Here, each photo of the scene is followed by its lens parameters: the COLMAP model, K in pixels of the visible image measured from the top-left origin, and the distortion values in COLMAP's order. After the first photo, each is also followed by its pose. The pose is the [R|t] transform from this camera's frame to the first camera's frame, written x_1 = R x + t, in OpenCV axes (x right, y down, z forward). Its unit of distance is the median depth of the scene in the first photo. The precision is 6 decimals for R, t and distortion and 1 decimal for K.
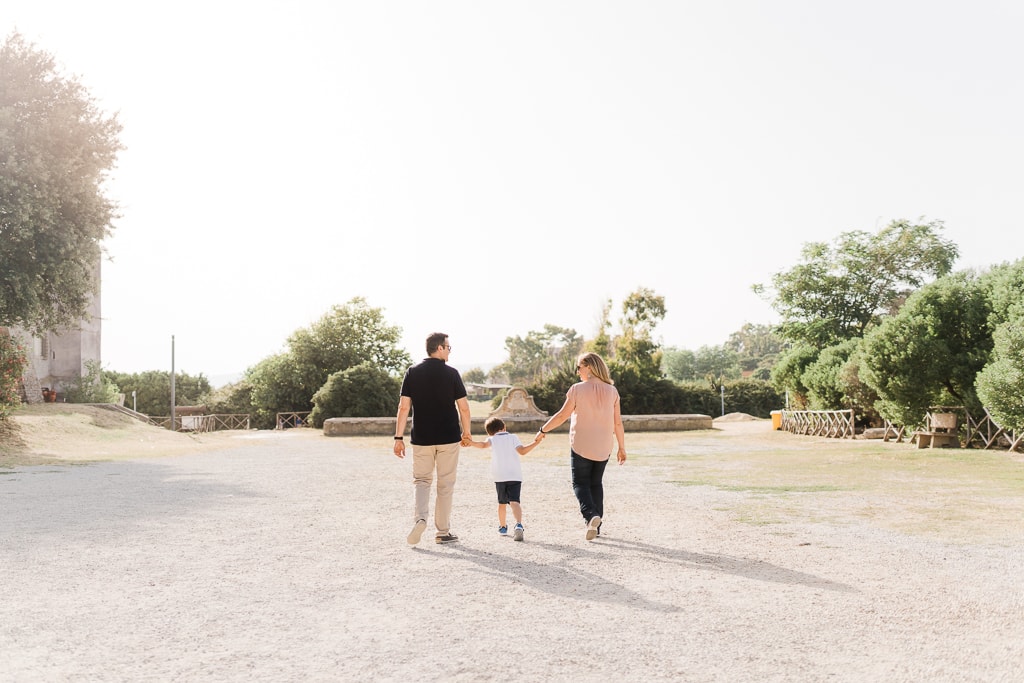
lens RADIAL K [[1169.5, 0, 511.9], [0, 1169.5, 341.6], [0, 0, 1]] dist [0.003315, 0.000000]
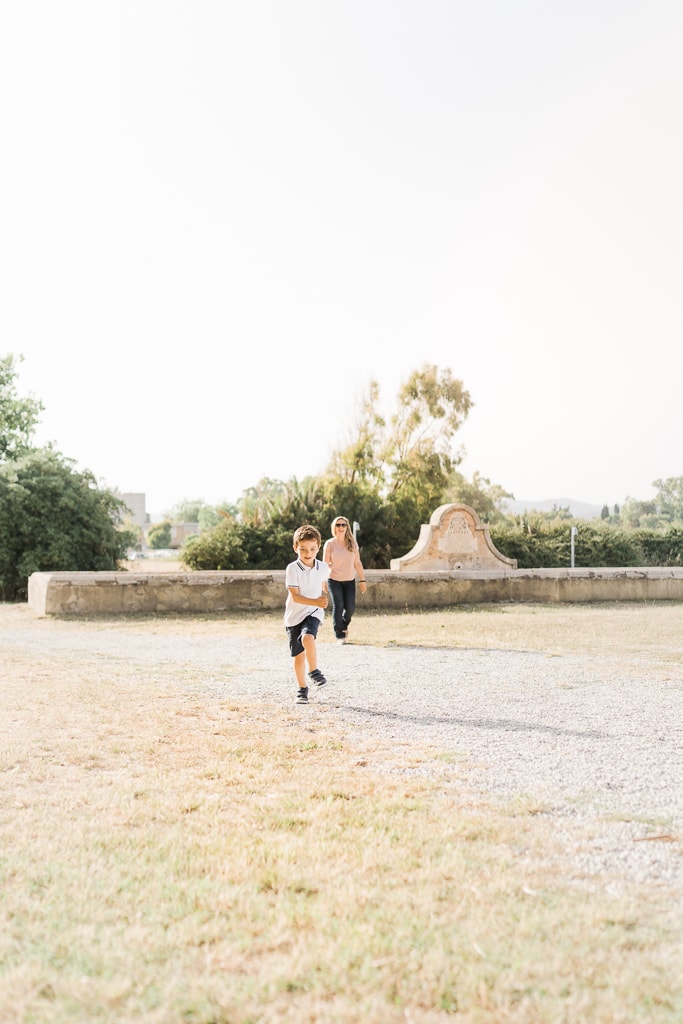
lens RADIAL K [[1169.5, 0, 341.8], [0, 1169.5, 513.1], [0, 0, 1]] dist [0.003315, 0.000000]
pose [[0.922737, 0.020149, 0.384902, -0.162911], [-0.018722, 0.999797, -0.007455, 0.036215], [-0.384975, -0.000327, 0.922927, 0.467746]]
